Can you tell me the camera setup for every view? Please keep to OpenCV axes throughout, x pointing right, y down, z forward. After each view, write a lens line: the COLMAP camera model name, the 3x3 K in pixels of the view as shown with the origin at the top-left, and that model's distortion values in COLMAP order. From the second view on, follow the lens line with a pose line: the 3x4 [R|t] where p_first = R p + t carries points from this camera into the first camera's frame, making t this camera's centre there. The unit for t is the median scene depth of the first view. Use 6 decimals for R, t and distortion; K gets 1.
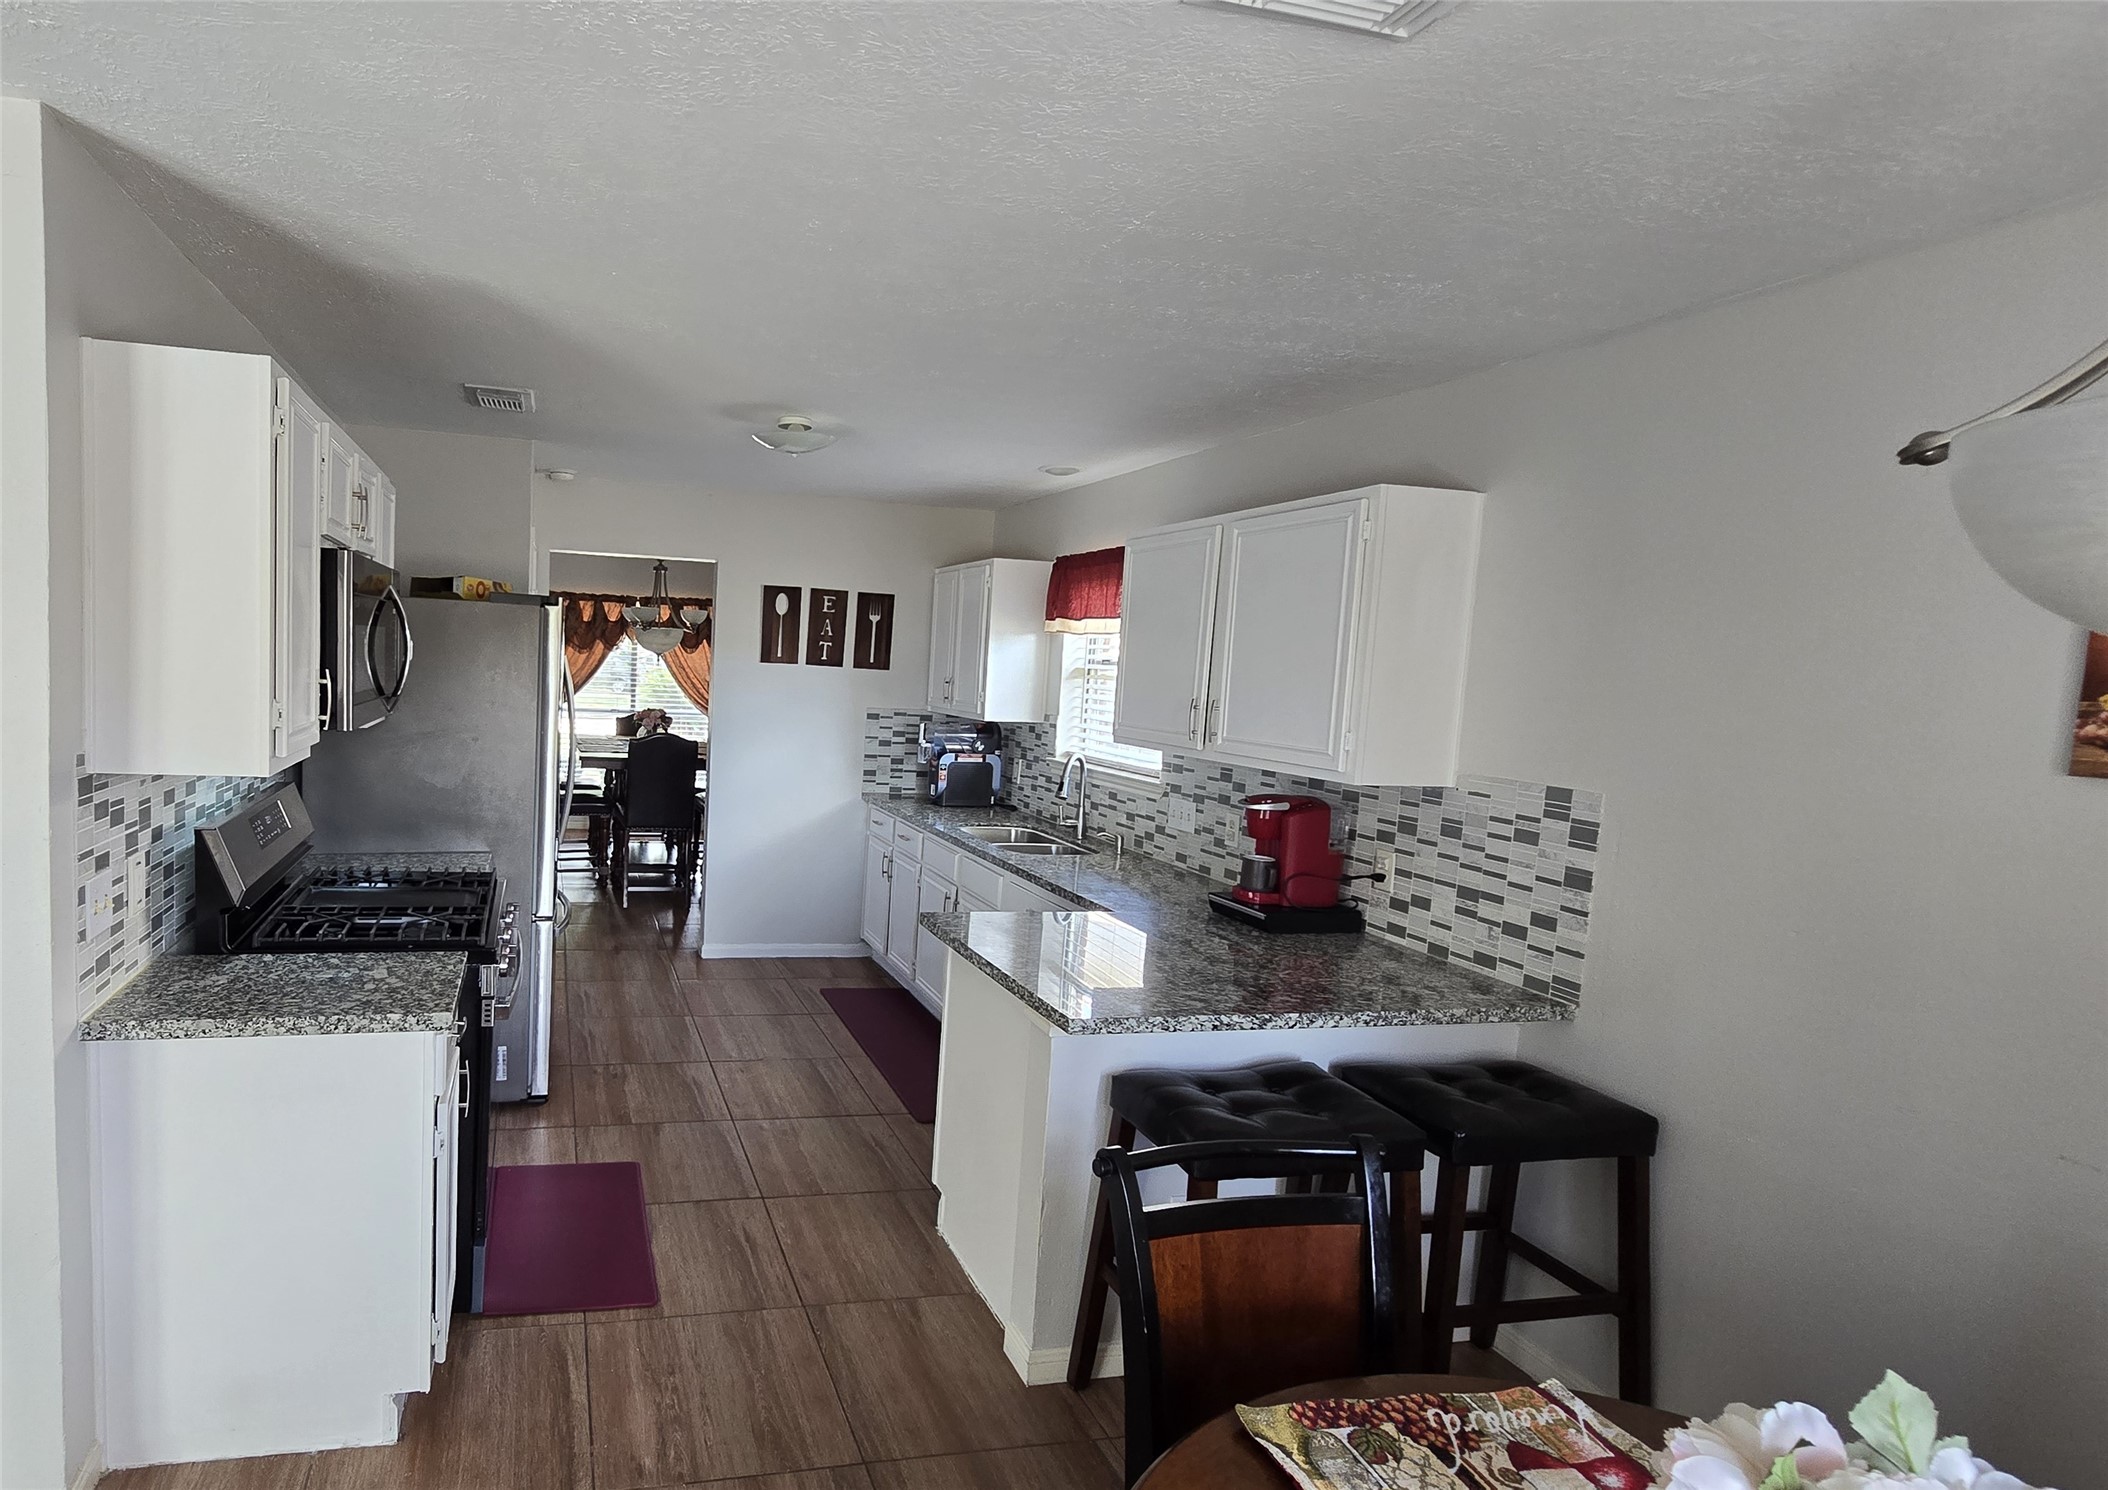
lens RADIAL K [[1016.1, 0, 1054.0], [0, 1016.1, 745.0], [0, 0, 1]] dist [0.000687, 0.000017]
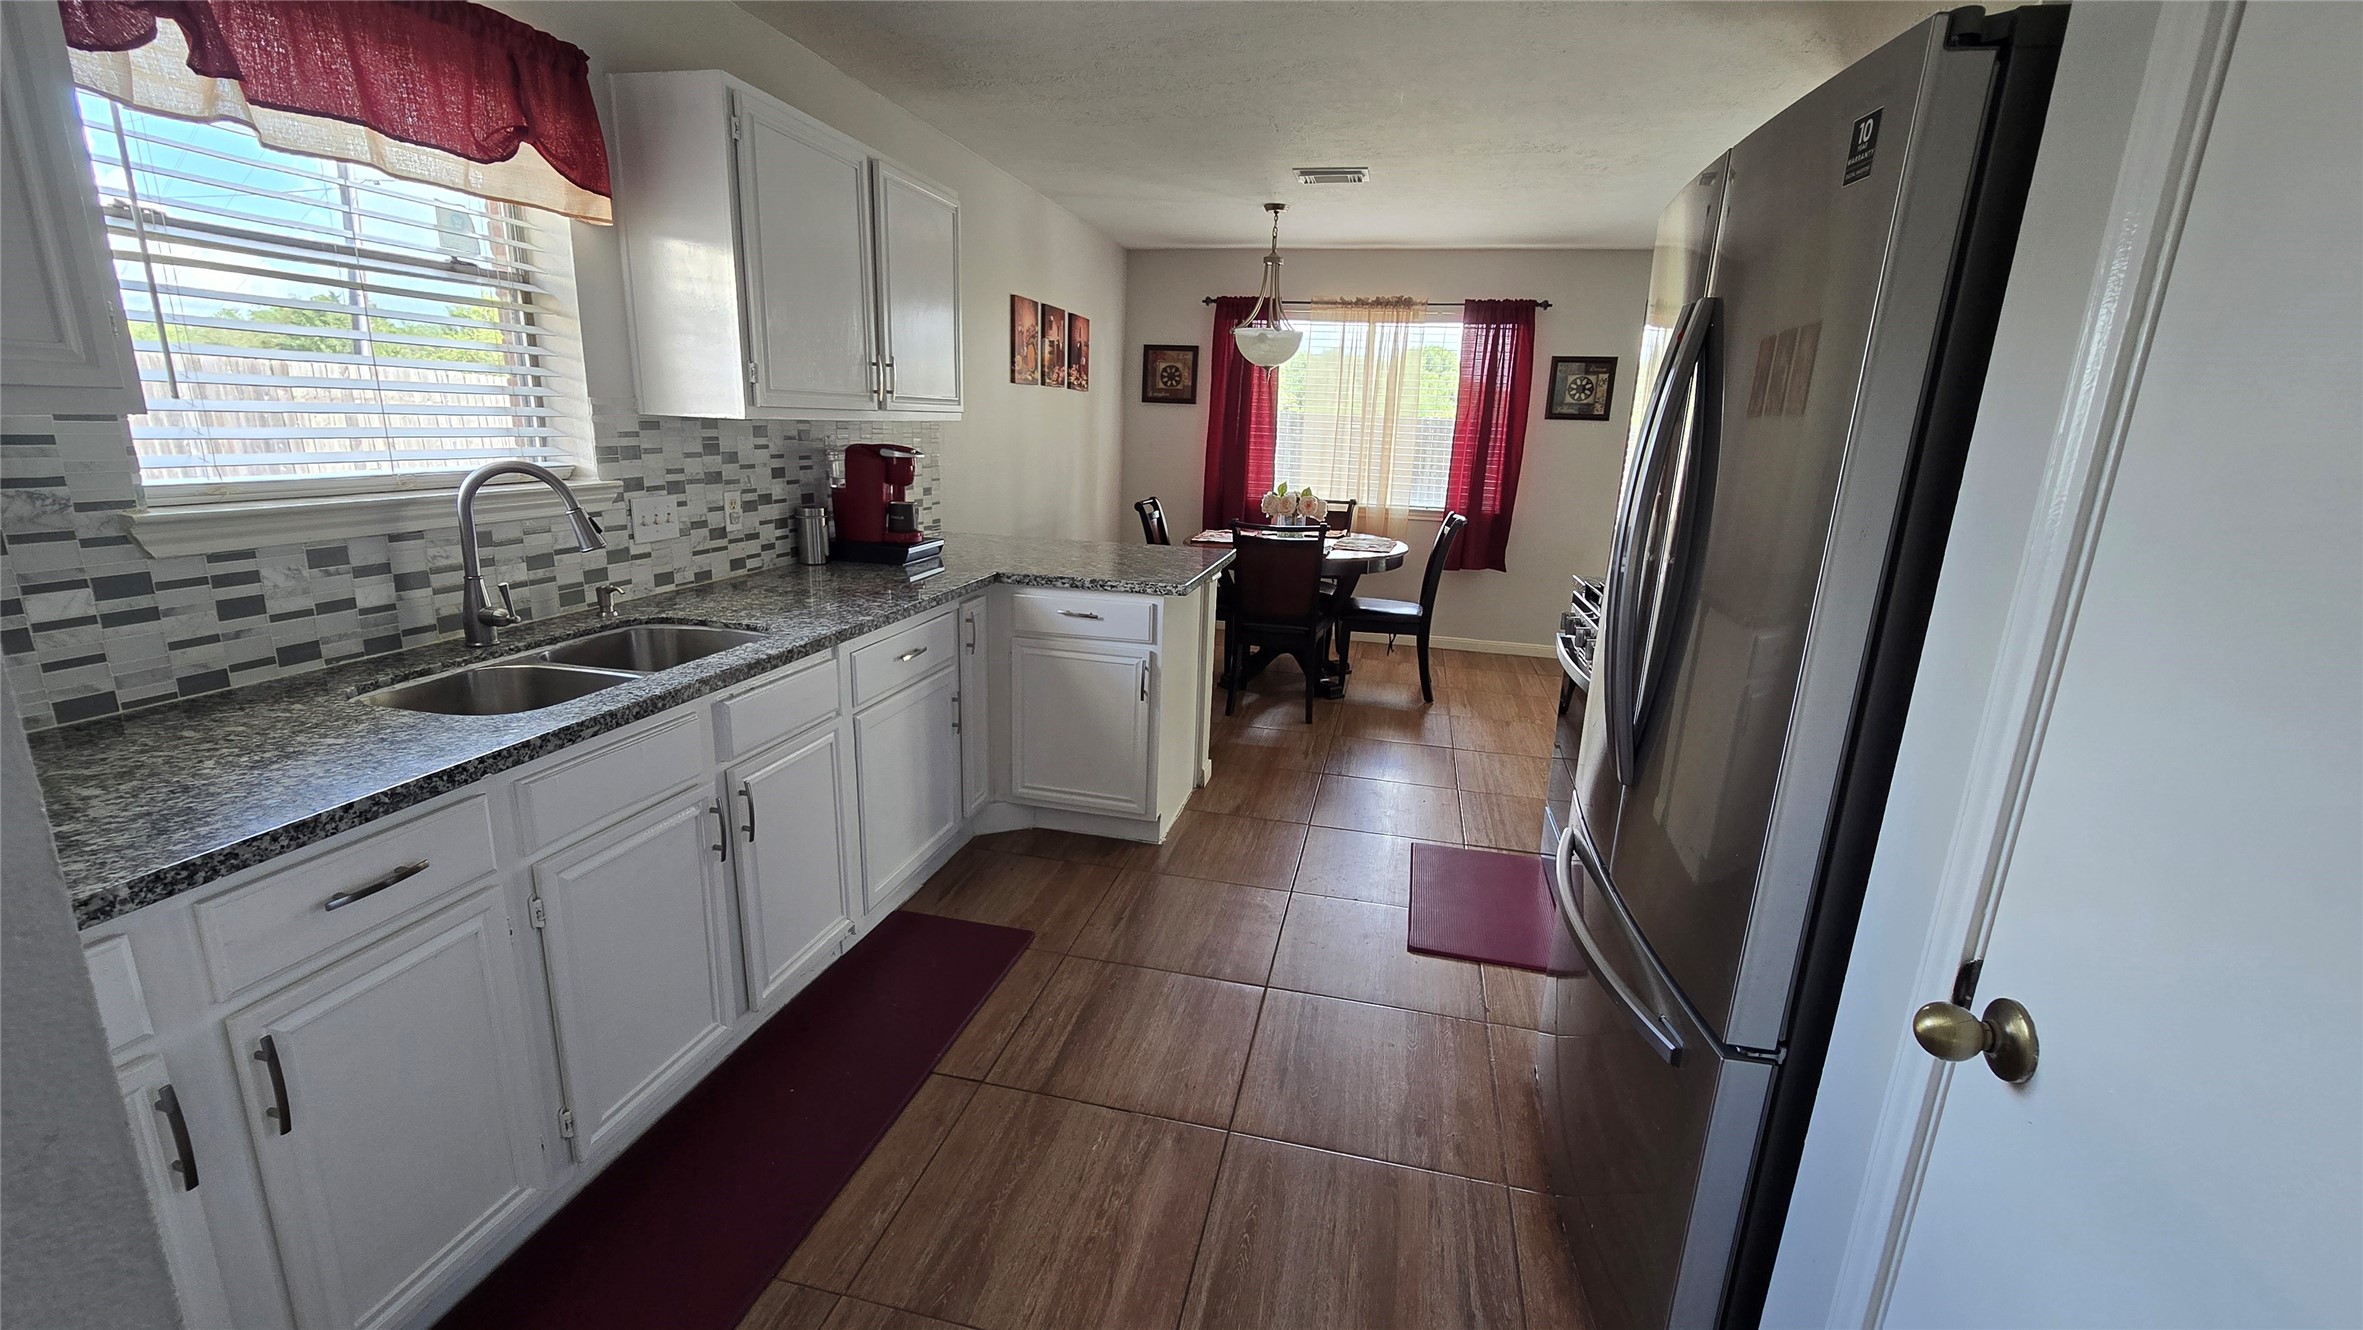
lens RADIAL K [[982.3, 0, 1180.2], [0, 982.3, 674.8], [0, 0, 1]] dist [-0.001025, -0.000015]
pose [[-0.907073, -0.182422, 0.379396, -0.577510], [-0.046499, 0.939136, 0.340385, -0.092139], [-0.418398, 0.291113, -0.860347, 1.765906]]
